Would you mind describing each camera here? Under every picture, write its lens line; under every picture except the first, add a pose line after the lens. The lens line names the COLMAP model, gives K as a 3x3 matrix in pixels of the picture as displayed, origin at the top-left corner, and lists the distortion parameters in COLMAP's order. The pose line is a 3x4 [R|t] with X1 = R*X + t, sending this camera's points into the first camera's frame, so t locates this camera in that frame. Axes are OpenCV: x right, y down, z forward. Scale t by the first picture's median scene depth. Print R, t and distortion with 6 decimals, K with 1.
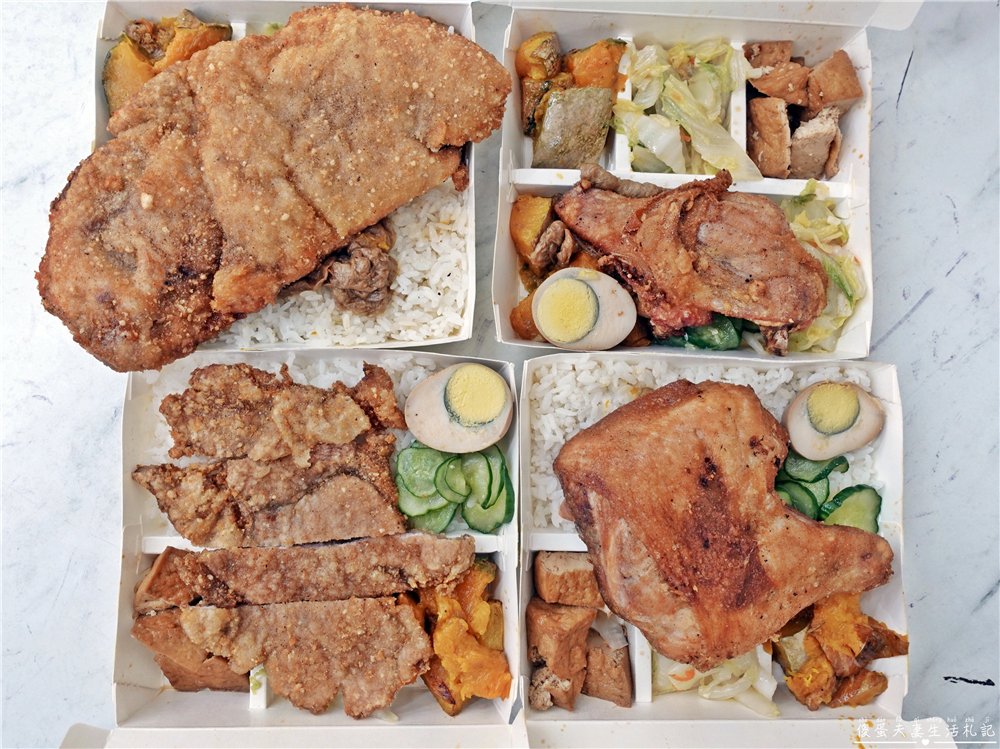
lens RADIAL K [[818.8, 0, 507.6], [0, 818.8, 372.4], [0, 0, 1]] dist [0.000240, -0.000511]
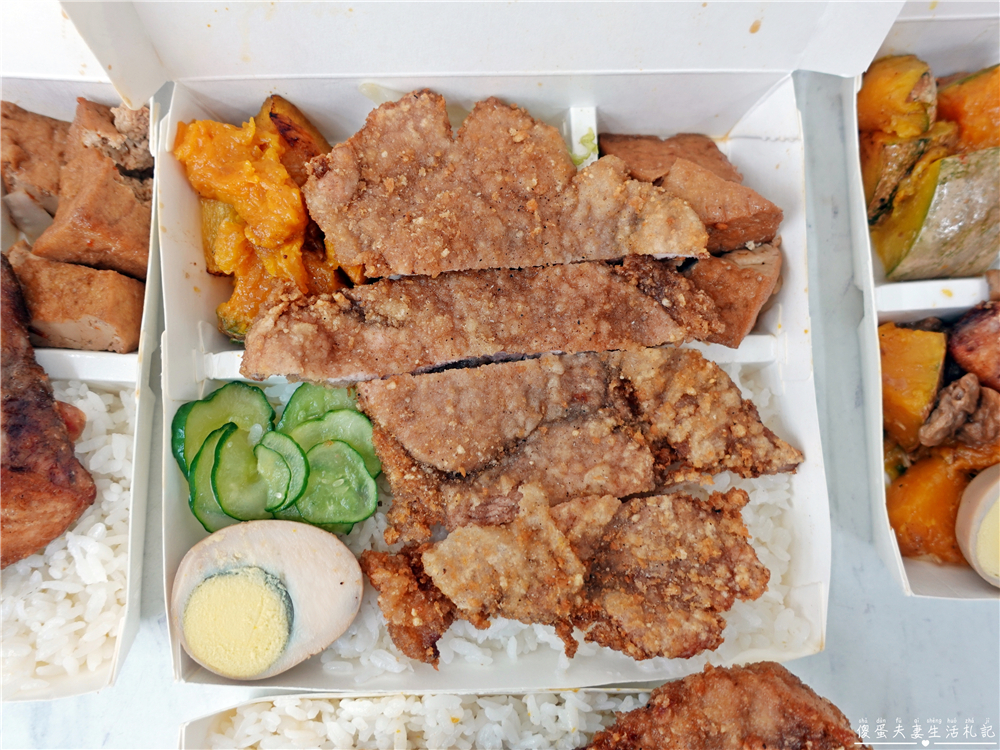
lens RADIAL K [[769.9, 0, 500.0], [0, 769.9, 375.0], [0, 0, 1]] dist [0.003797, 0.001180]
pose [[-0.996217, 0.031316, -0.081064, -0.184890], [-0.042026, -0.990092, 0.133984, 0.120569], [-0.076065, 0.136884, 0.987662, 0.432307]]
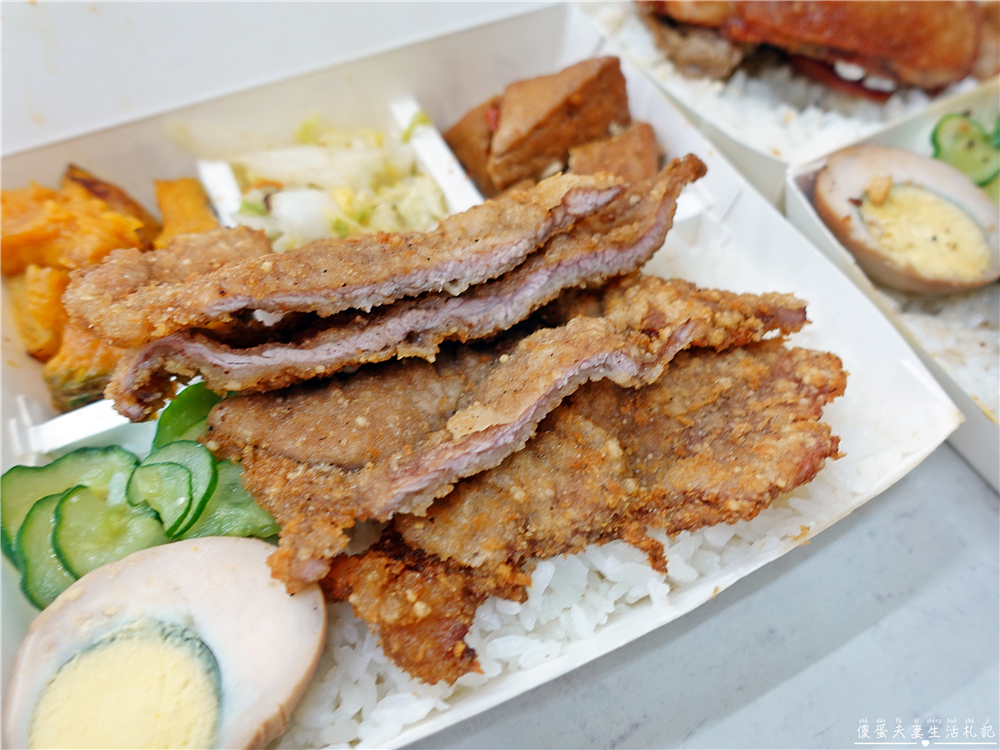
lens RADIAL K [[769.9, 0, 500.0], [0, 769.9, 375.0], [0, 0, 1]] dist [0.003797, 0.001180]
pose [[-0.899343, 0.330545, -0.286219, -0.132432], [-0.437011, -0.700843, 0.563773, -0.116581], [-0.014242, 0.632106, 0.774751, 0.671831]]
